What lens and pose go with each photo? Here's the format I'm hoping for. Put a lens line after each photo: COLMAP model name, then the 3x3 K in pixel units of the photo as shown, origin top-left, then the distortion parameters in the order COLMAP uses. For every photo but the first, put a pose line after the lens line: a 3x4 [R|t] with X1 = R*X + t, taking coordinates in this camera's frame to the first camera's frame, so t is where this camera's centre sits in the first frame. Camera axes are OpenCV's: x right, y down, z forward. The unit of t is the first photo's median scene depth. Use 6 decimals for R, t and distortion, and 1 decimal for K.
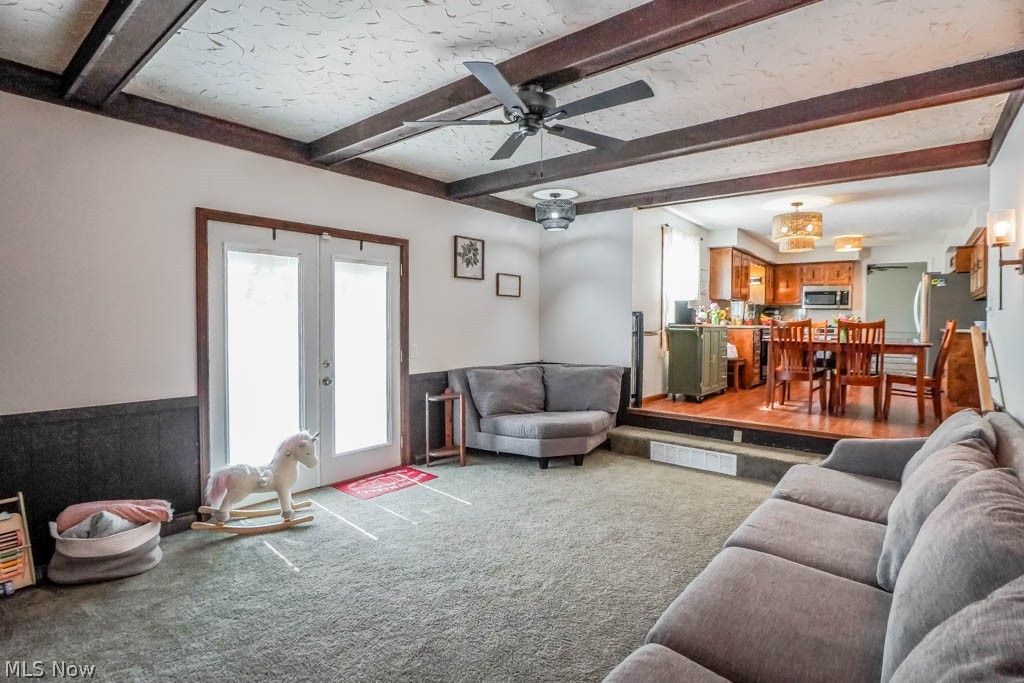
lens RADIAL K [[504.8, 0, 511.7], [0, 504.8, 337.9], [0, 0, 1]] dist [-0.035656, 0.004463]
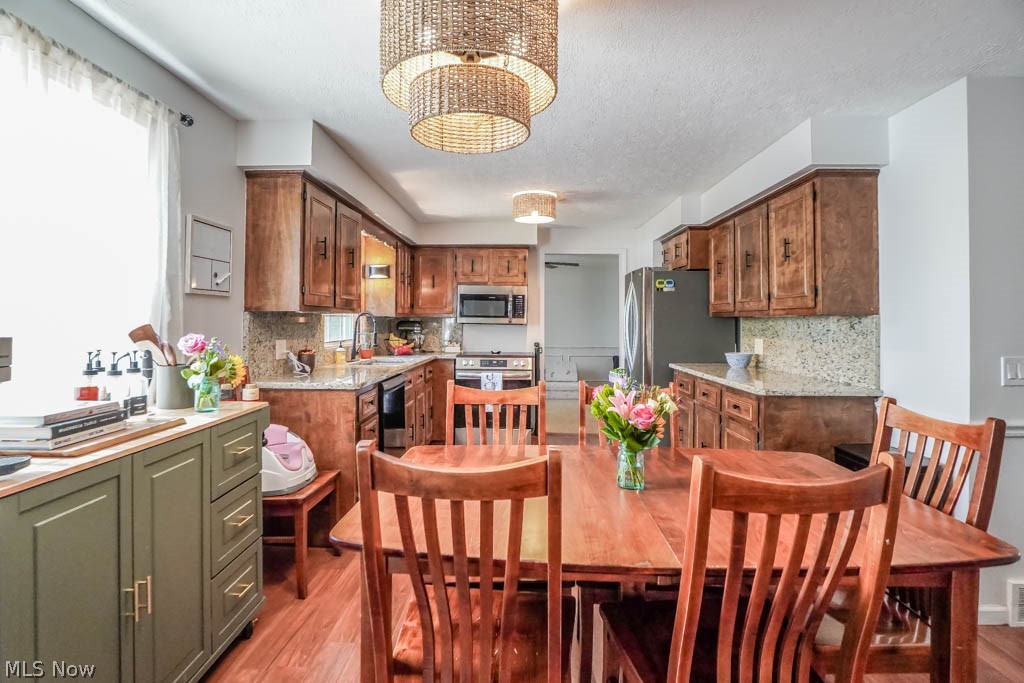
lens RADIAL K [[504.8, 0, 495.7], [0, 504.8, 316.3], [0, 0, 1]] dist [-0.035656, 0.004463]
pose [[0.807286, 0.000097, 0.590160, 0.283515], [0.022369, 0.999276, -0.030764, -0.049901], [-0.589736, 0.038037, 0.806700, 0.519463]]
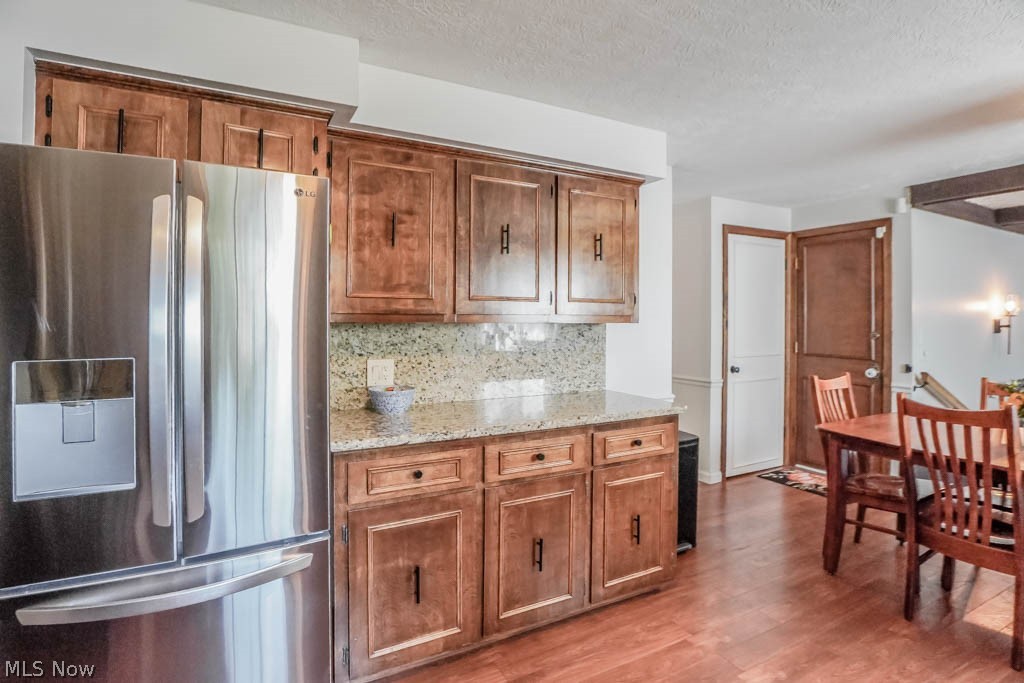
lens RADIAL K [[504.8, 0, 500.0], [0, 504.8, 314.2], [0, 0, 1]] dist [-0.035656, 0.004463]
pose [[-0.913629, -0.014580, 0.406288, 0.519286], [-0.001377, 0.999462, 0.032769, -0.067437], [-0.406547, 0.029379, -0.913157, 0.879503]]
